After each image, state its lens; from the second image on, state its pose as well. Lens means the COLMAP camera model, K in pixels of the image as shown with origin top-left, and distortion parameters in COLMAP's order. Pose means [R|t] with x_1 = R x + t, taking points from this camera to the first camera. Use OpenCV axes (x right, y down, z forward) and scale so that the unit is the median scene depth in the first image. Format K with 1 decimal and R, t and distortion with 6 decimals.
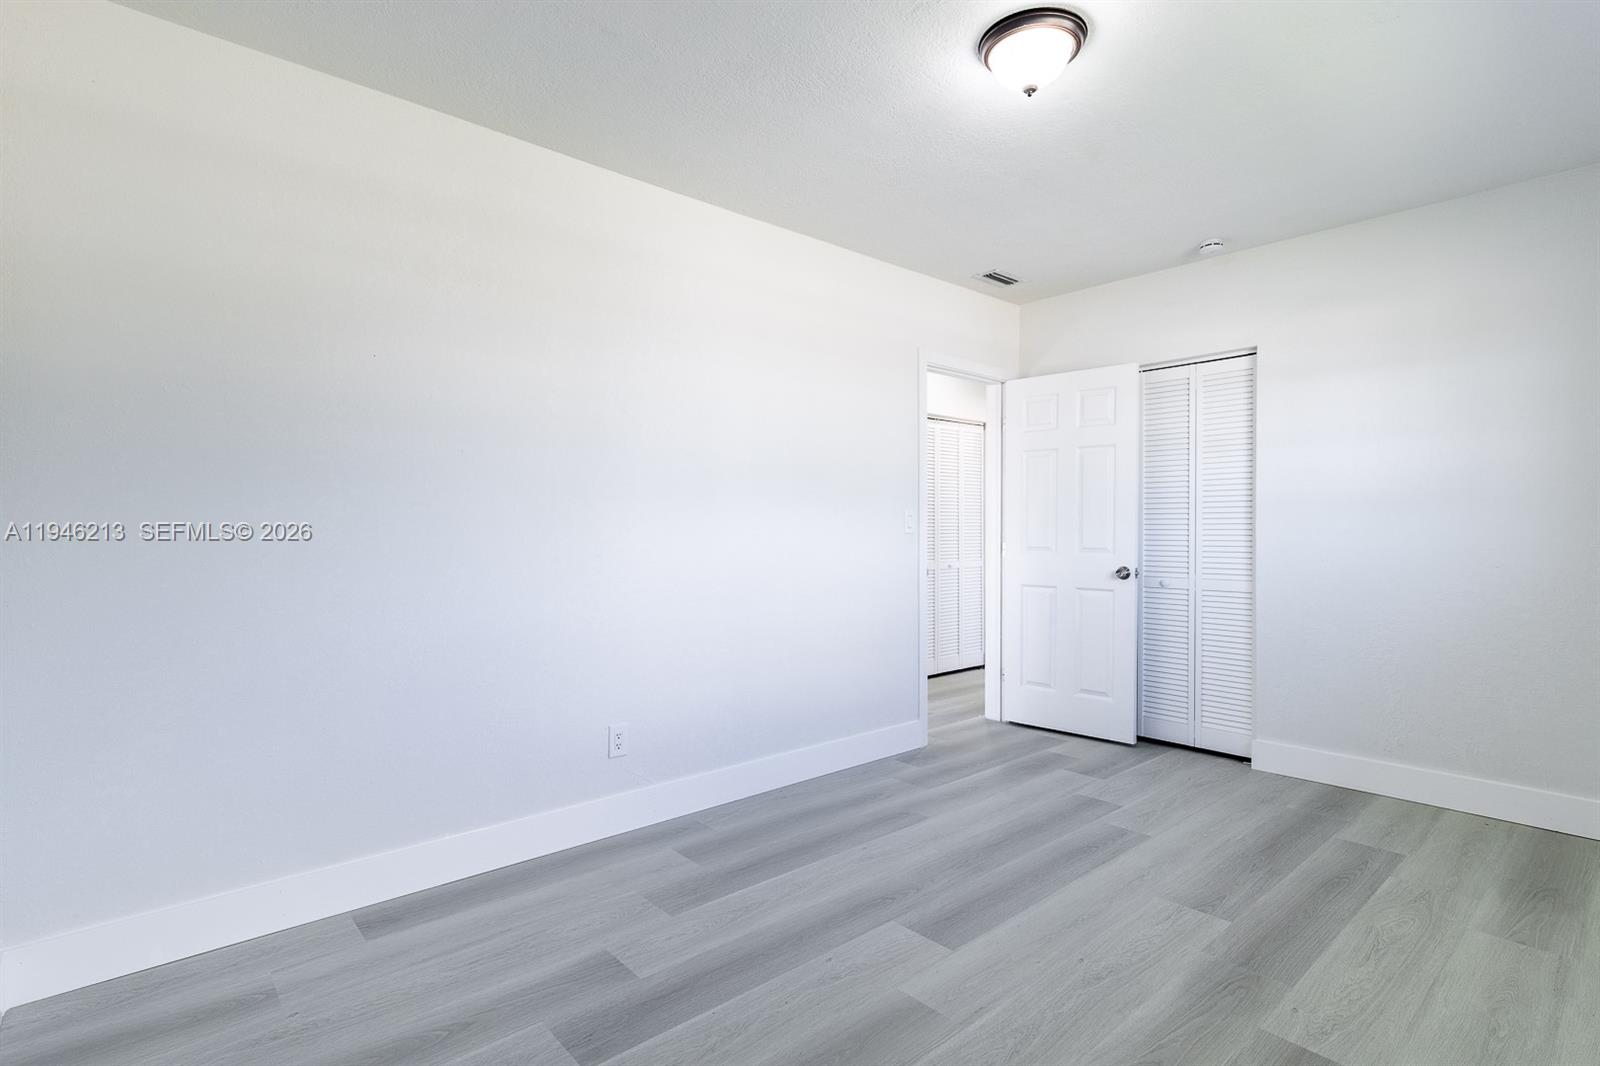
lens RADIAL K [[767.3, 0, 801.2], [0, 767.3, 528.0], [0, 0, 1]] dist [0.001323, 0.000343]
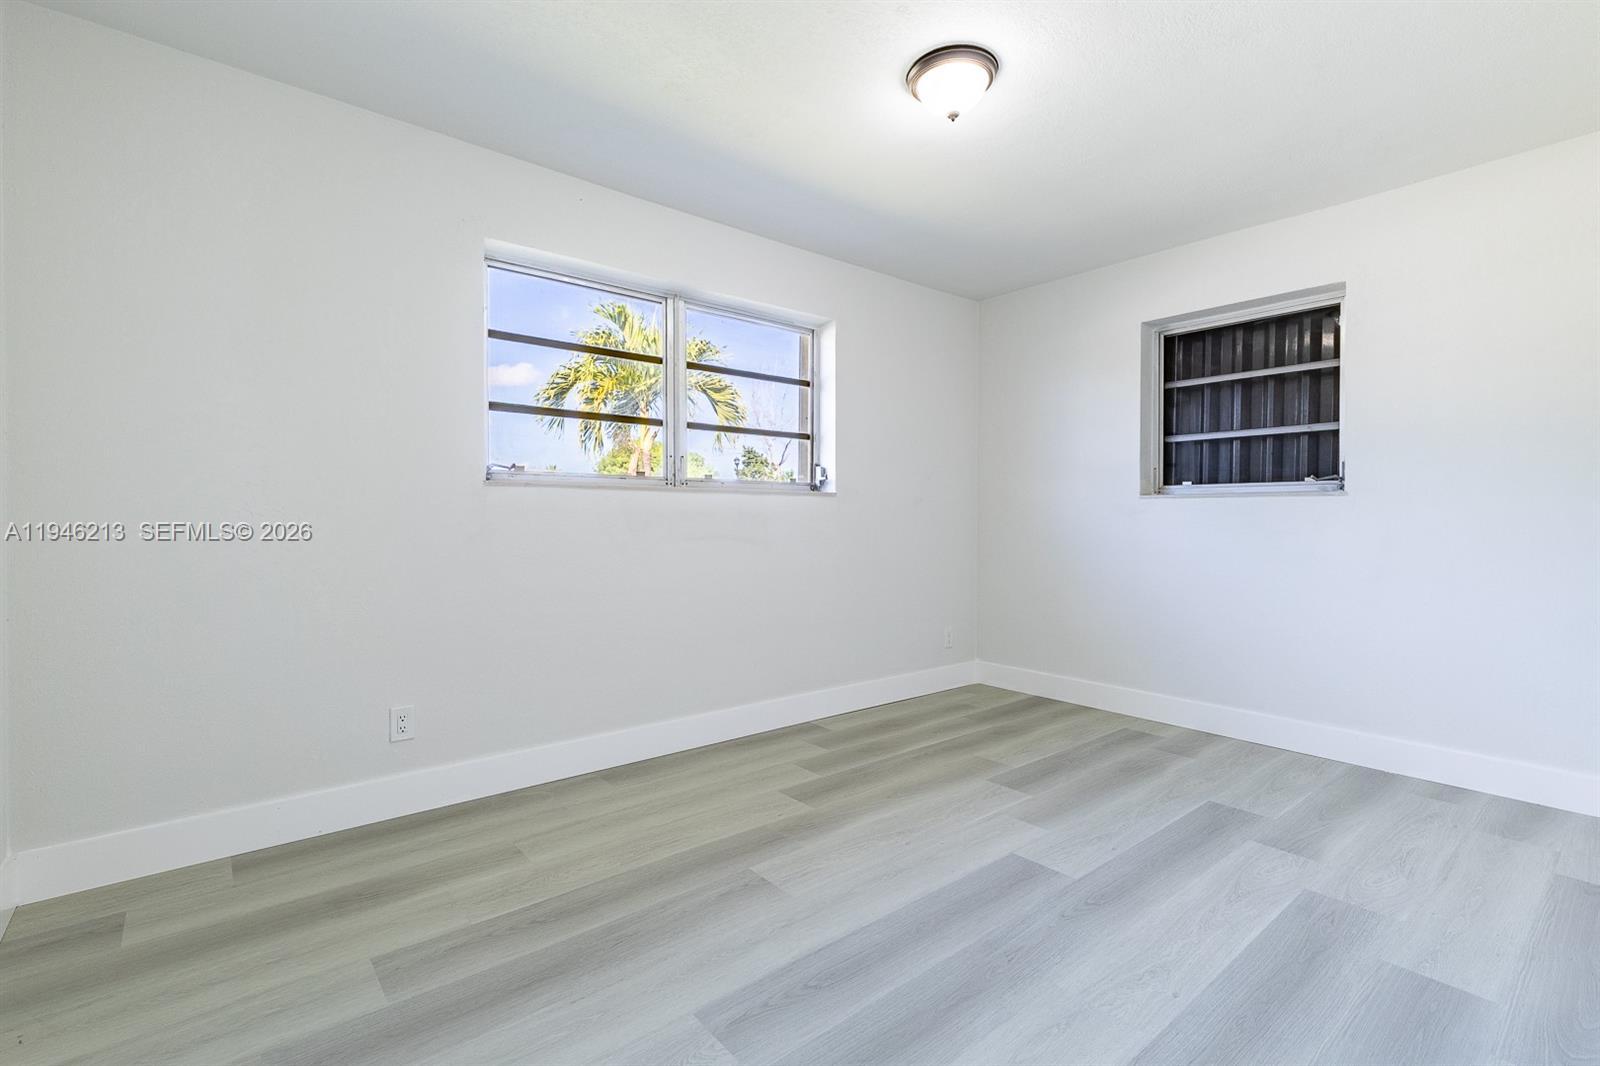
lens RADIAL K [[714.1, 0, 791.1], [0, 714.1, 525.7], [0, 0, 1]] dist [0.003579, 0.000483]
pose [[-0.999291, -0.003701, 0.037457, 0.460414], [-0.003558, 0.999986, 0.003903, 0.038911], [-0.037471, 0.003767, -0.999291, 1.947384]]
